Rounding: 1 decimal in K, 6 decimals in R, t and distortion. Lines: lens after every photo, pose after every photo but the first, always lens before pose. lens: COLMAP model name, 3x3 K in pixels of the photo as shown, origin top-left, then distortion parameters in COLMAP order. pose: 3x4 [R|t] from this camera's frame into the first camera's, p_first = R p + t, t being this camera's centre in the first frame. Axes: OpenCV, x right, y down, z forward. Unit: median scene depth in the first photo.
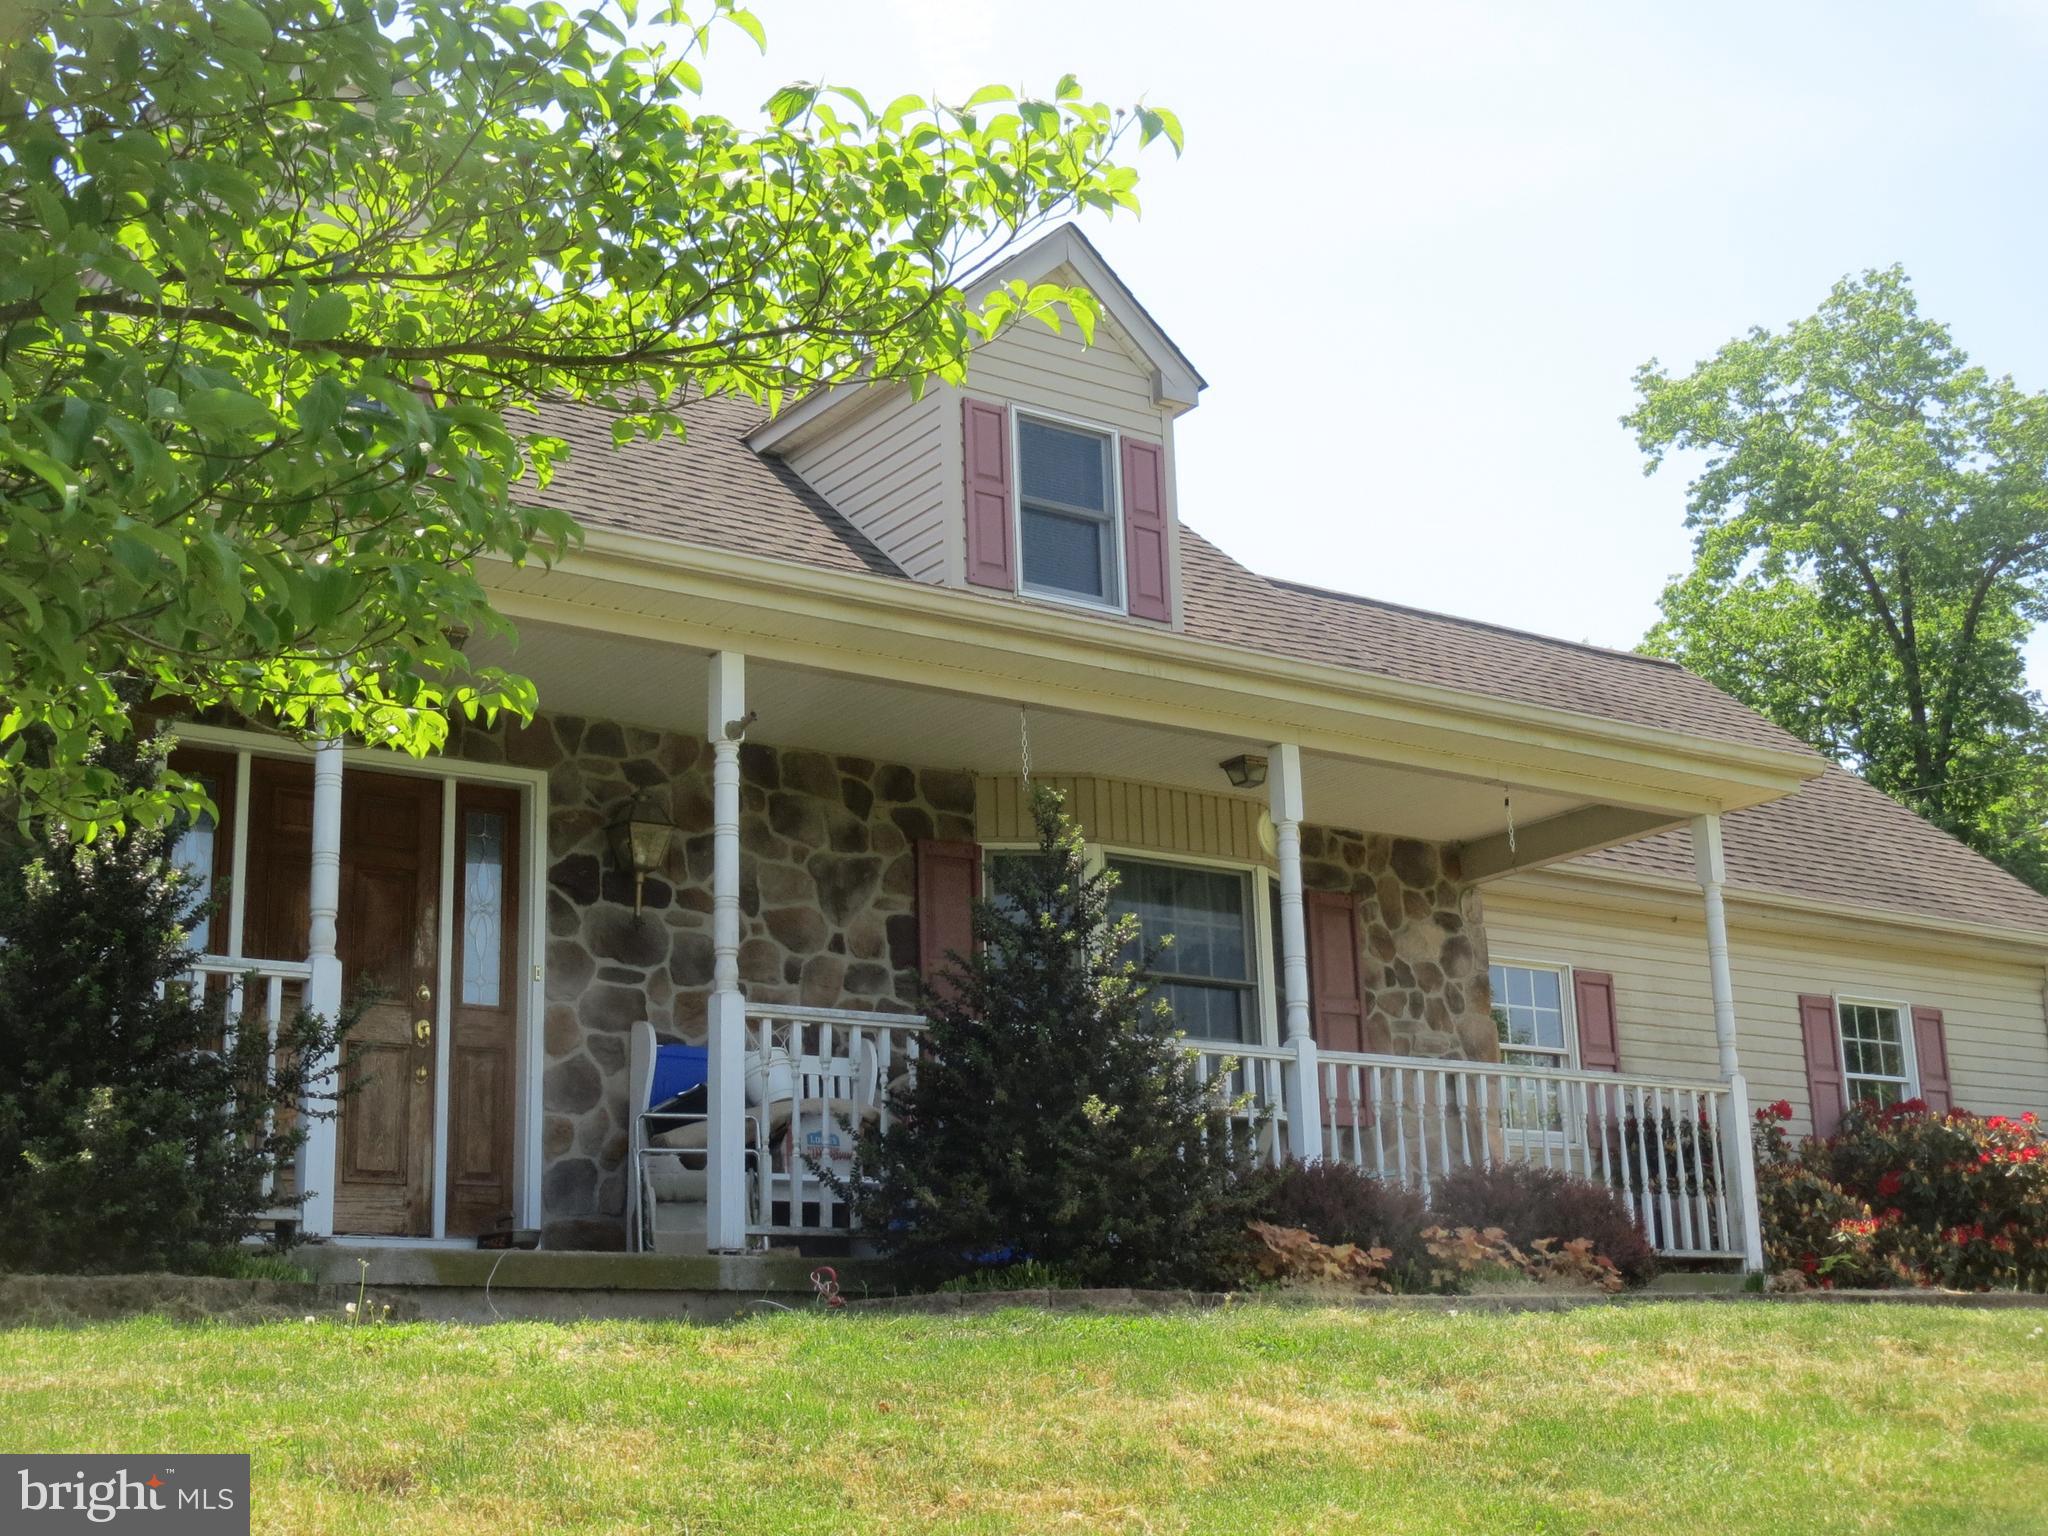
lens RADIAL K [[2485.7, 0, 1020.6], [0, 2485.7, 768.9], [0, 0, 1]] dist [0.018364, 0.000000]
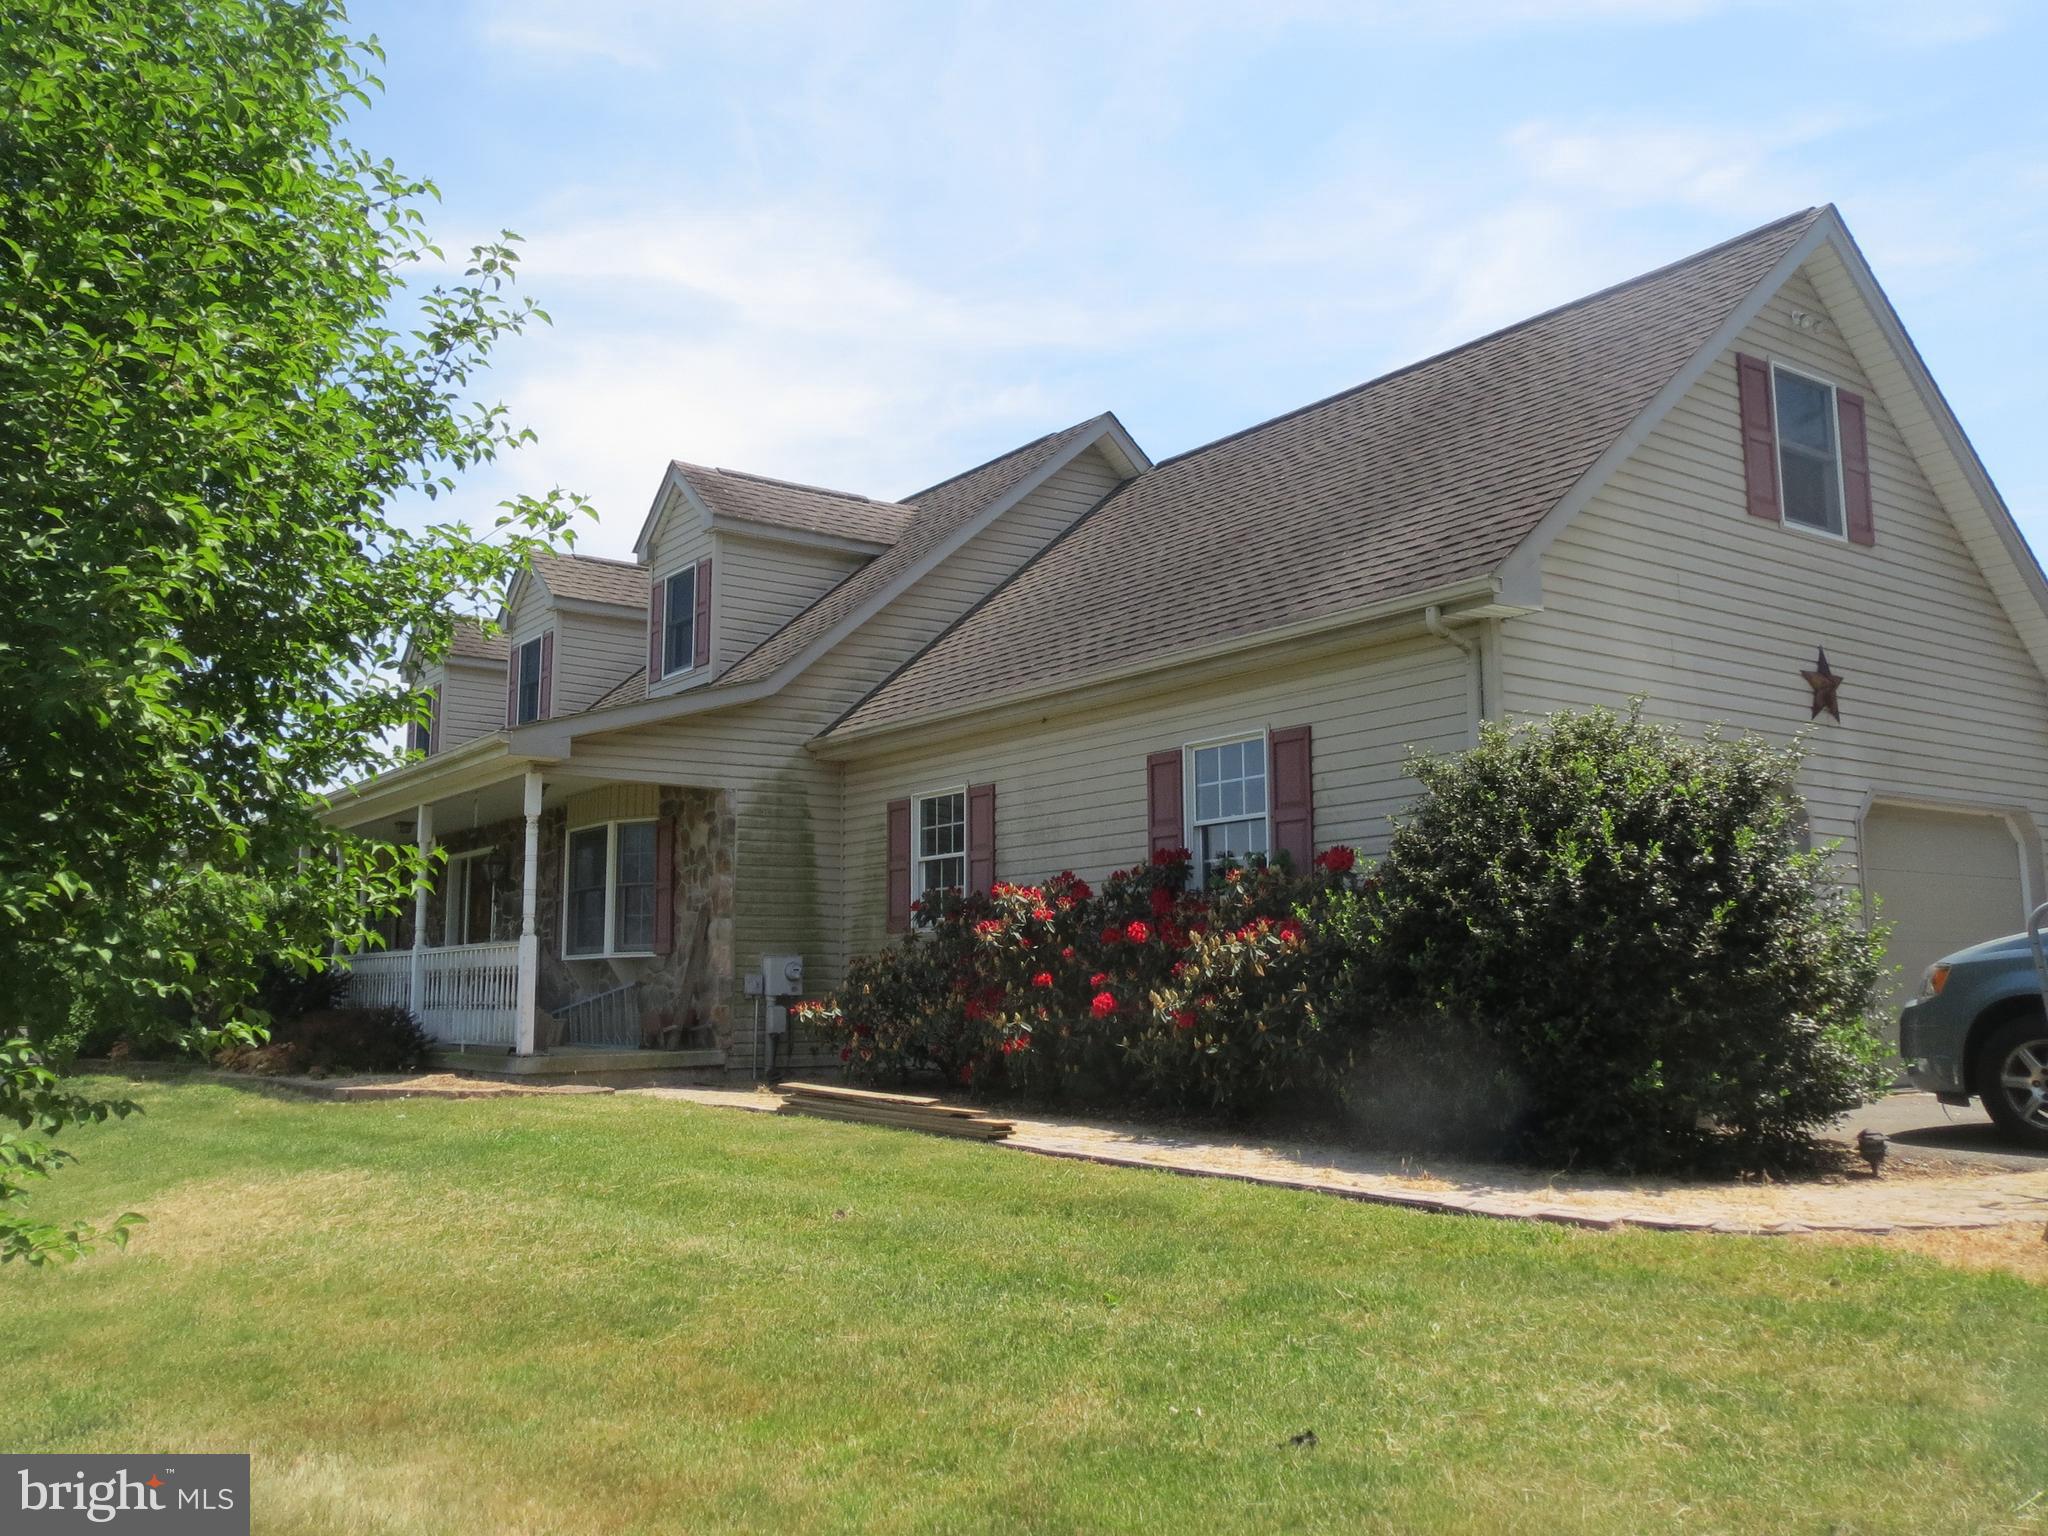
lens RADIAL K [[1717.5, 0, 1028.9], [0, 1717.5, 762.7], [0, 0, 1]] dist [-0.034161, 0.025958]
pose [[0.028151, -0.112202, -0.993287, 1.309628], [0.257685, 0.960910, -0.101242, 0.197100], [0.965819, -0.253105, 0.055963, 1.178784]]
